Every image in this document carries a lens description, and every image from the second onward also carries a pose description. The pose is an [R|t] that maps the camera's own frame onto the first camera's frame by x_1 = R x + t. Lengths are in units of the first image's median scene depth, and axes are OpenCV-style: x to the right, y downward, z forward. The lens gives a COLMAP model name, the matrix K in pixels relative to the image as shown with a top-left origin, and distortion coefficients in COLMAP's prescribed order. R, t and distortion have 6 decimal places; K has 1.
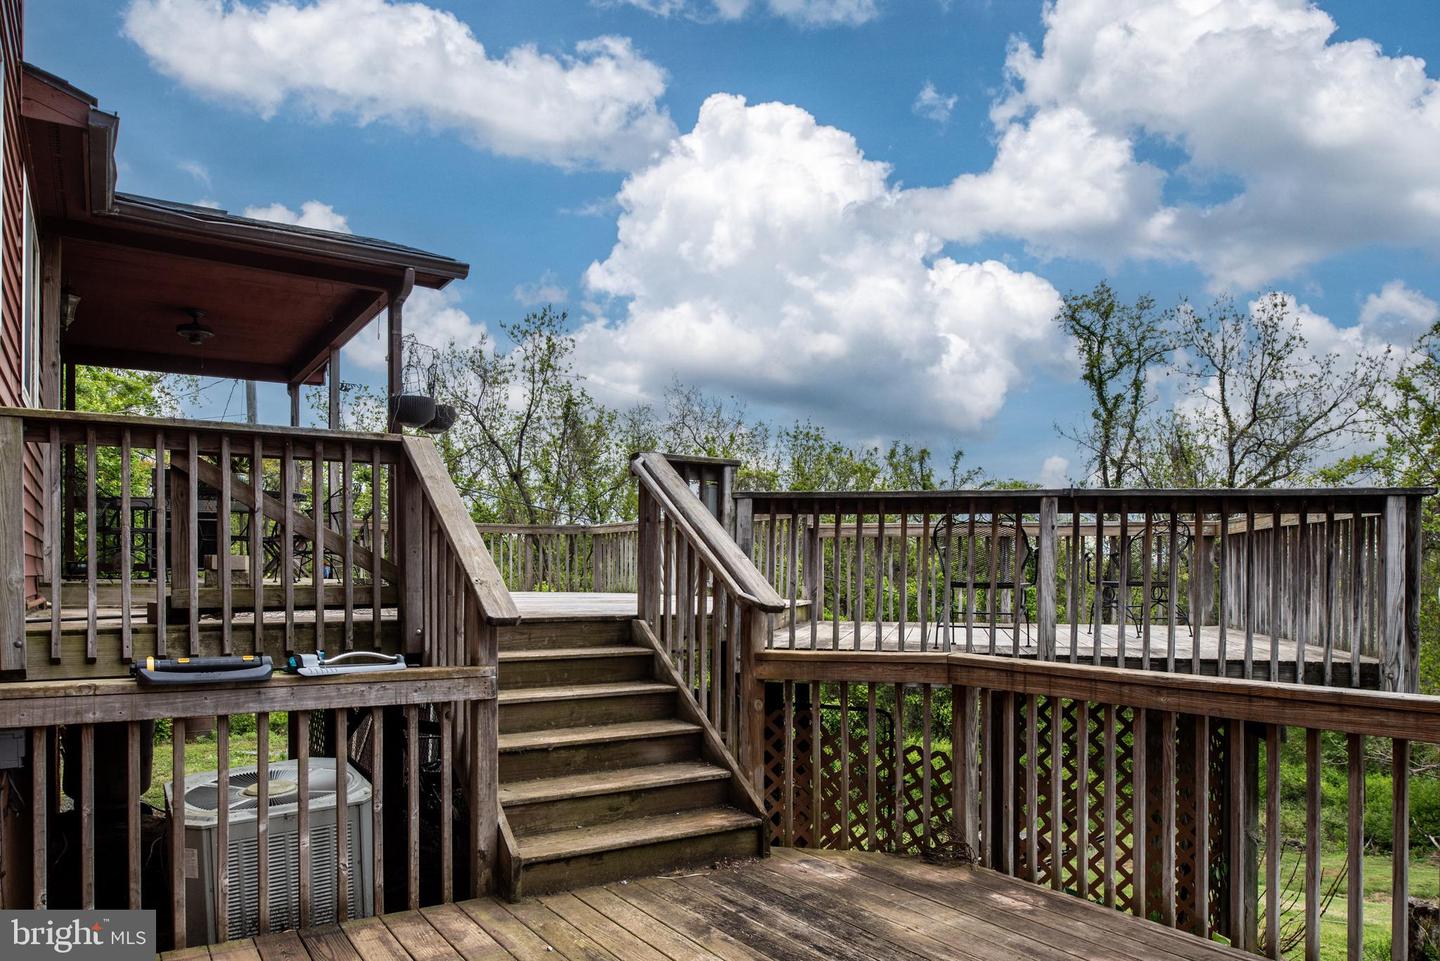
lens RADIAL K [[996.0, 0, 726.3], [0, 996.0, 594.7], [0, 0, 1]] dist [-0.011648, -0.004070]
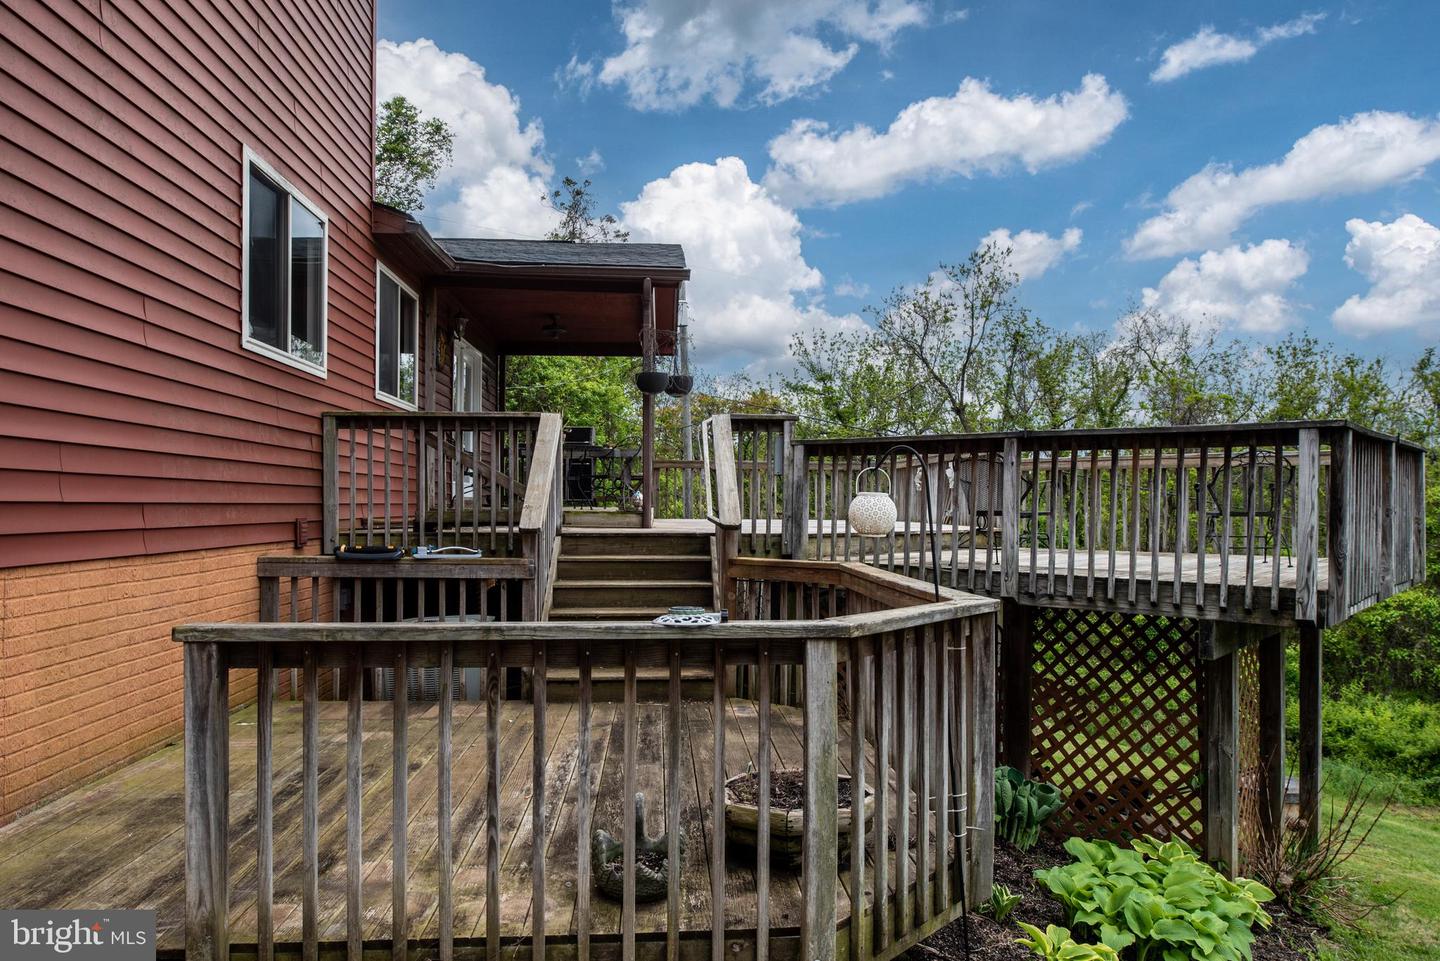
lens RADIAL K [[1001.2, 0, 725.5], [0, 1001.2, 496.3], [0, 0, 1]] dist [-0.006542, -0.001873]
pose [[0.878254, -0.001522, -0.478193, 0.559608], [-0.012968, 0.999551, -0.026998, 0.007330], [0.478019, 0.029912, 0.877840, -0.192070]]
